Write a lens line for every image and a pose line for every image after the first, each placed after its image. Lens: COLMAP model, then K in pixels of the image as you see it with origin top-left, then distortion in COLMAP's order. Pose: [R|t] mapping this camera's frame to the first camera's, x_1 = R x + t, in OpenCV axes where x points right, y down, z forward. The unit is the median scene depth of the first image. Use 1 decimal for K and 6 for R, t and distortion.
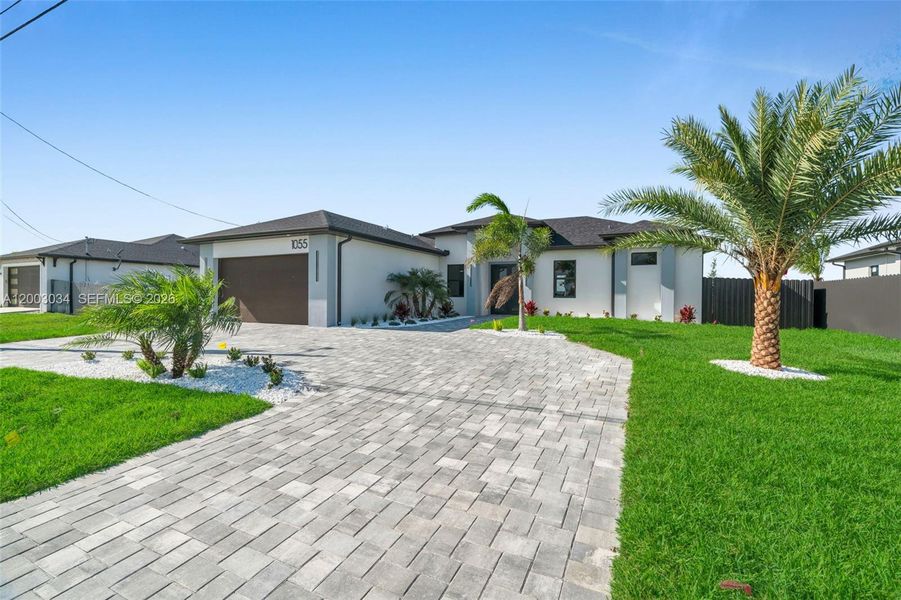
lens RADIAL K [[407.6, 0, 449.3], [0, 407.6, 300.0], [0, 0, 1]] dist [0.003268, 0.000210]
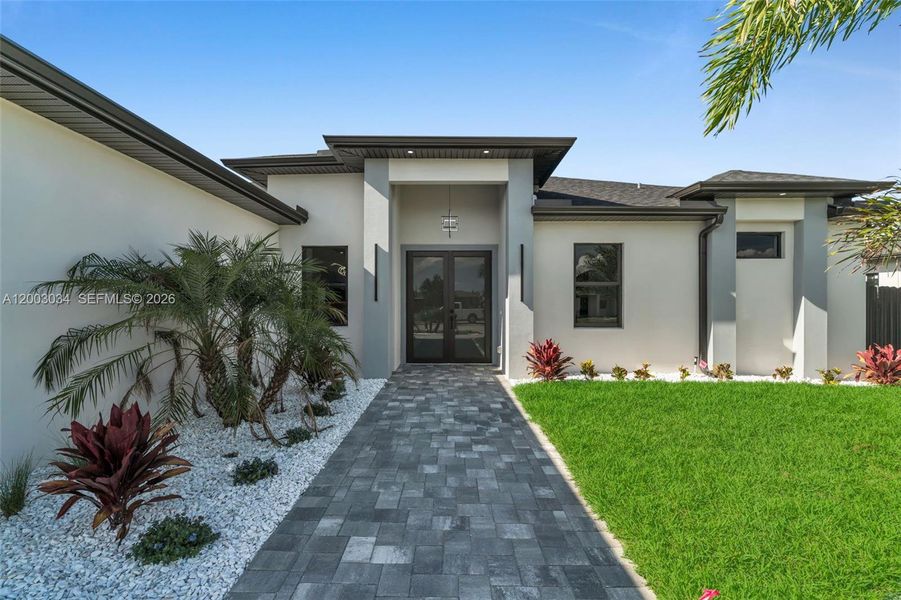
lens RADIAL K [[407.6, 0, 446.6], [0, 407.6, 298.6], [0, 0, 1]] dist [0.003268, 0.000210]
pose [[0.914956, 0.001488, 0.403551, -0.049162], [-0.001813, 0.999998, 0.000422, -0.038113], [-0.403550, -0.001118, 0.914957, 0.691722]]
